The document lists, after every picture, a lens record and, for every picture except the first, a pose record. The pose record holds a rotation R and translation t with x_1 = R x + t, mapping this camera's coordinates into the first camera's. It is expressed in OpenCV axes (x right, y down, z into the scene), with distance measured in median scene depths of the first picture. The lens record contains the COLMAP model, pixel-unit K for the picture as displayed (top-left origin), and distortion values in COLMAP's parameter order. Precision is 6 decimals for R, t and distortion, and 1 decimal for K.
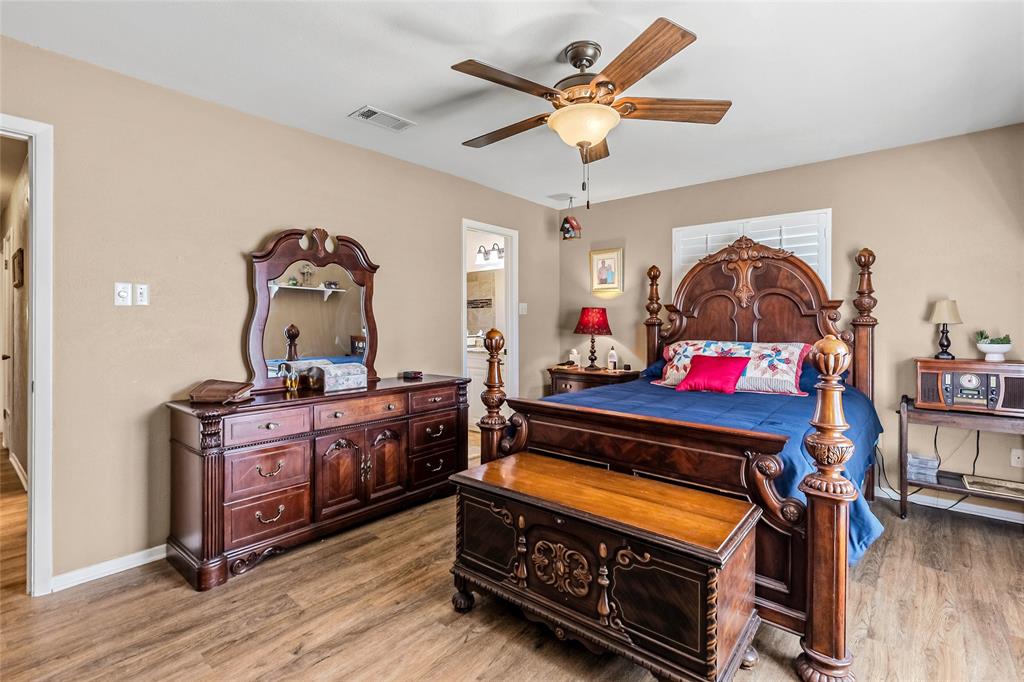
lens RADIAL K [[465.2, 0, 509.0], [0, 465.2, 334.2], [0, 0, 1]] dist [0.001642, -0.001237]
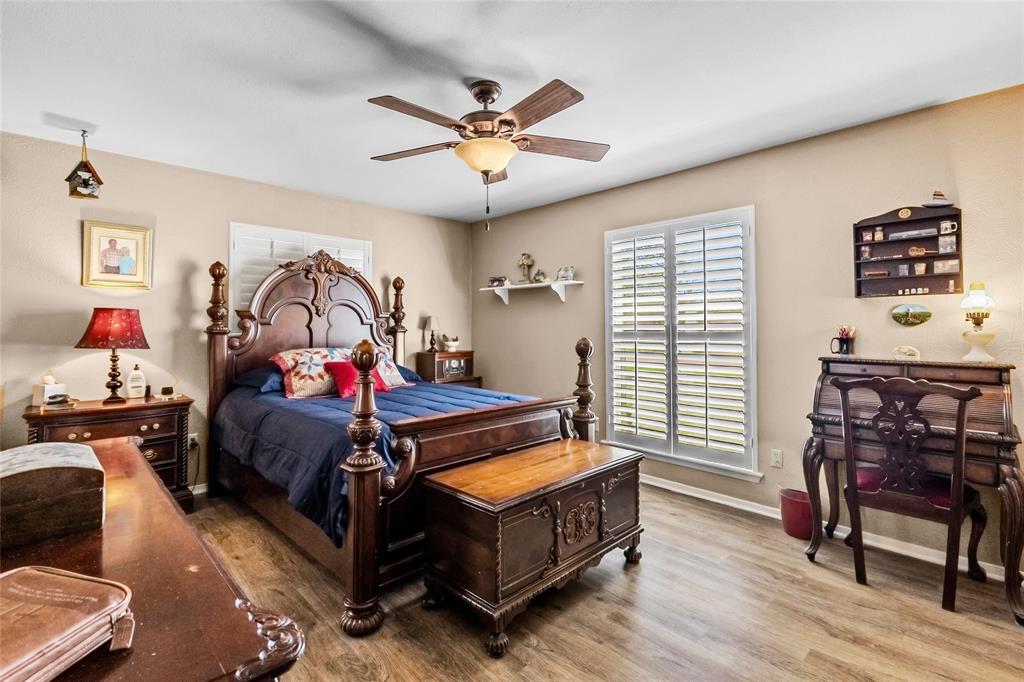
lens RADIAL K [[465.2, 0, 508.6], [0, 465.2, 331.5], [0, 0, 1]] dist [0.001642, -0.001237]
pose [[0.115483, -0.007591, 0.993280, -0.465175], [0.027314, 0.999617, 0.004464, -0.013563], [-0.992934, 0.026615, 0.115646, 0.408522]]
